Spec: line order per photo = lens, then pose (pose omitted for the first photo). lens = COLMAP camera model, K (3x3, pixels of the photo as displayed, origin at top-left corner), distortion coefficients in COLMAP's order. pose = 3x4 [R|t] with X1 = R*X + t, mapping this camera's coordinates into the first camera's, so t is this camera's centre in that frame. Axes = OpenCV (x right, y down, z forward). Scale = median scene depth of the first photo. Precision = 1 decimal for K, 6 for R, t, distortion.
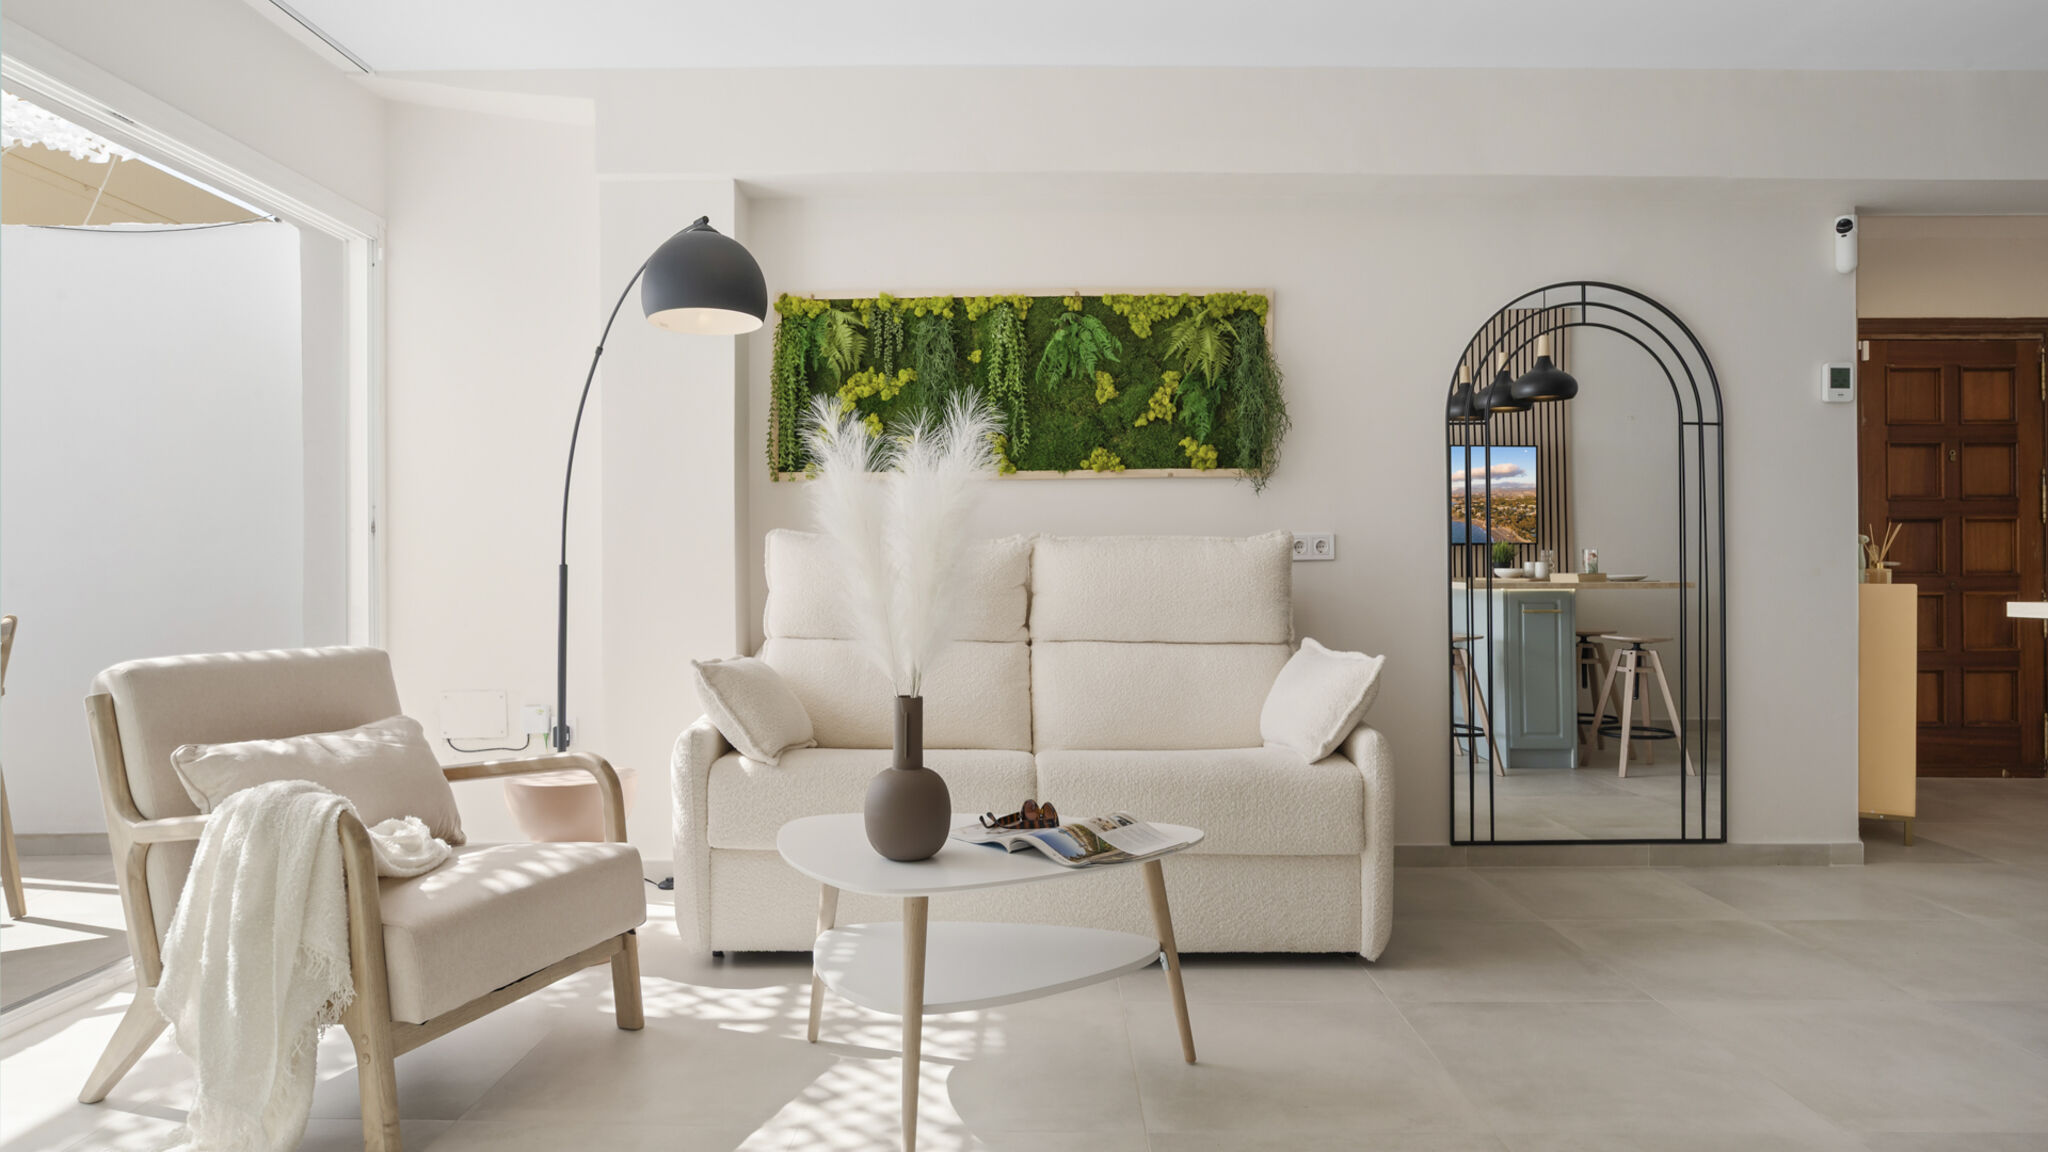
lens RADIAL K [[1169.9, 0, 1023.8], [0, 1169.9, 571.8], [0, 0, 1]] dist [-0.025947, 0.005847]
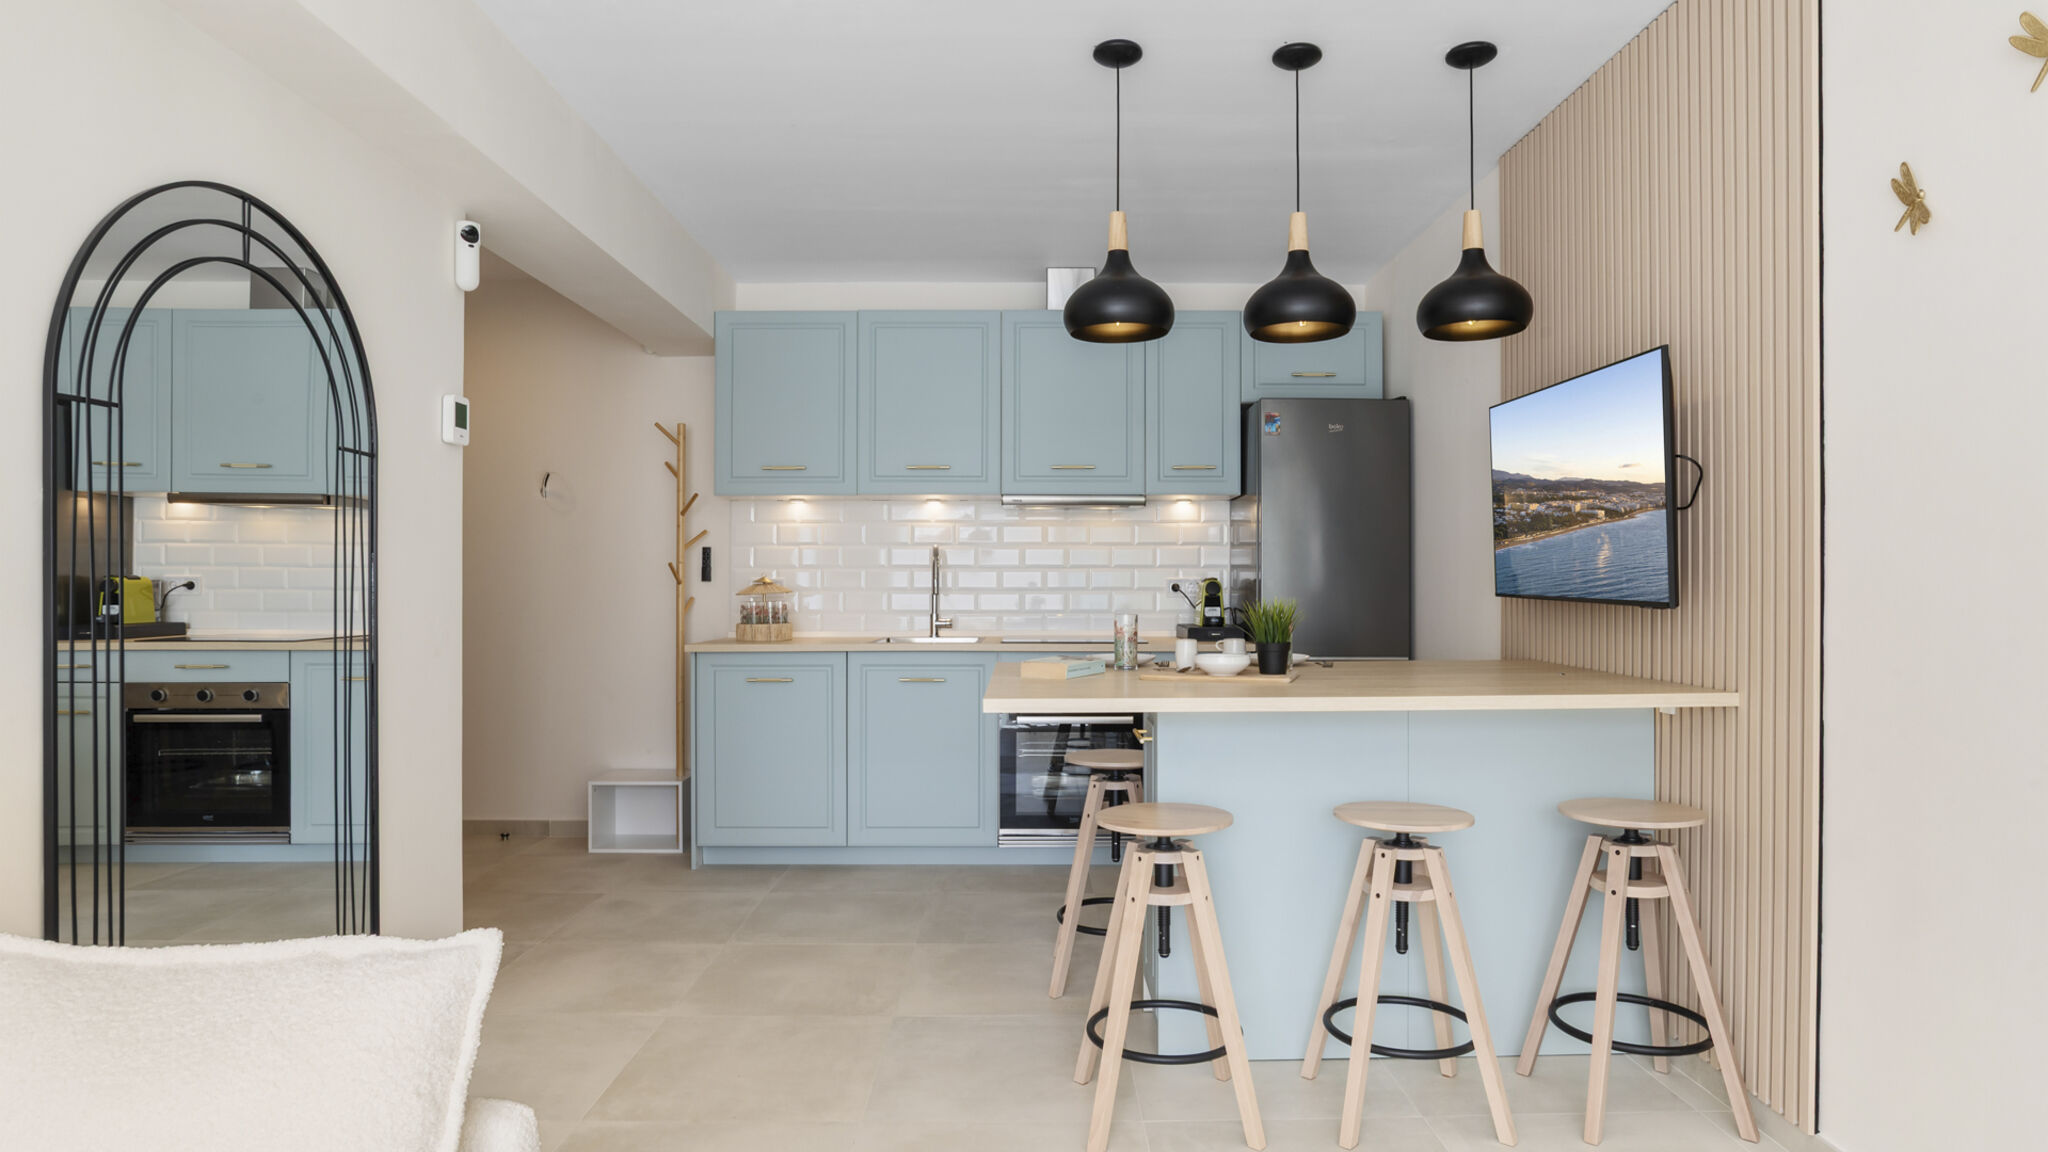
lens RADIAL K [[1169.9, 0, 1029.8], [0, 1169.9, 575.2], [0, 0, 1]] dist [-0.025947, 0.005847]
pose [[0.011193, 0.007196, 0.999911, -0.111498], [0.004253, 0.999965, -0.007244, -0.046216], [-0.999928, 0.004334, 0.011162, 0.584604]]
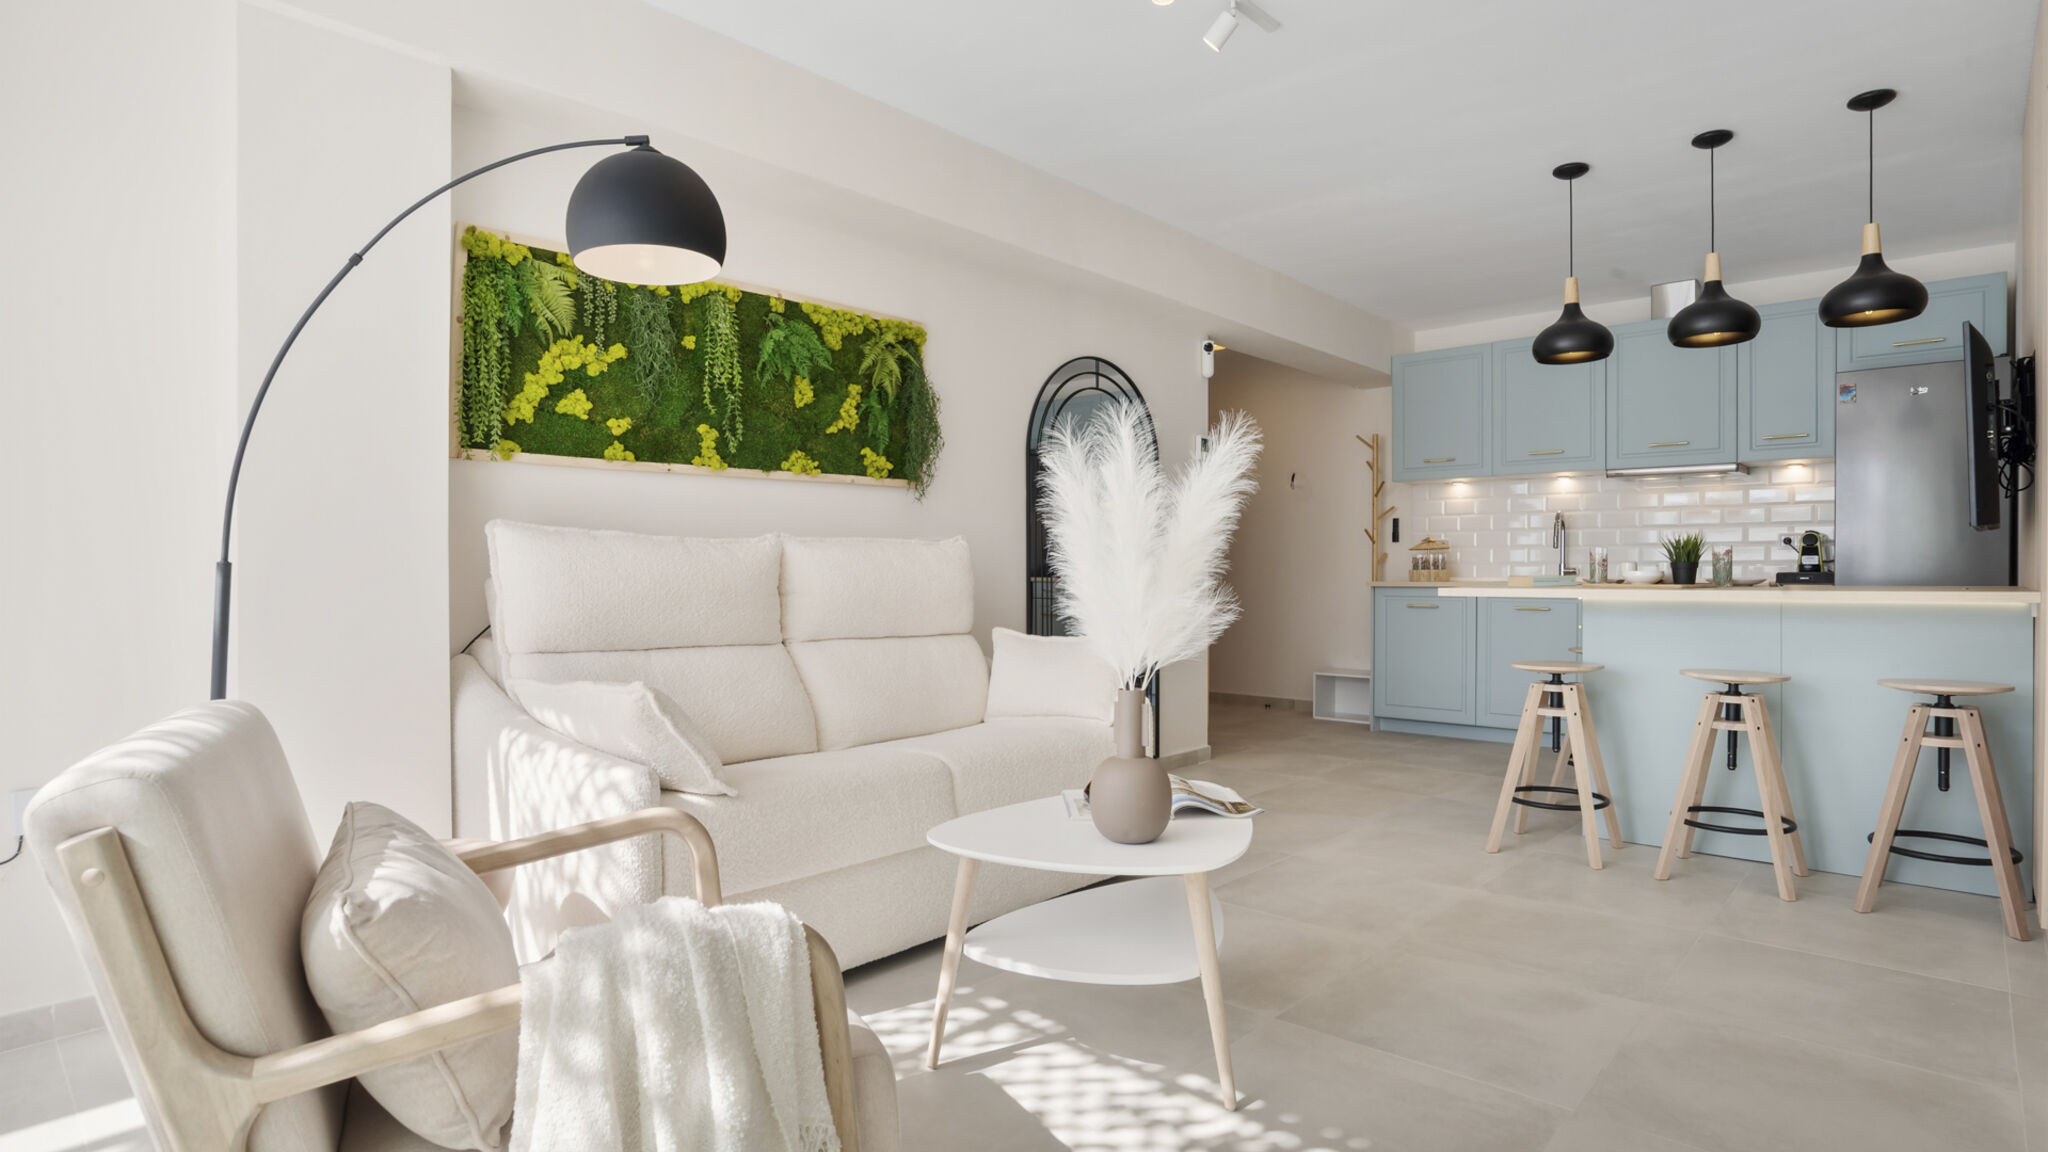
lens RADIAL K [[1034.3, 0, 1026.4], [0, 1034.3, 583.9], [0, 0, 1]] dist [-0.029474, 0.001068]
pose [[0.683681, -0.009065, 0.729725, -0.455574], [0.002003, 0.999942, 0.010546, 0.001584], [-0.729778, -0.005748, 0.683660, 0.233139]]
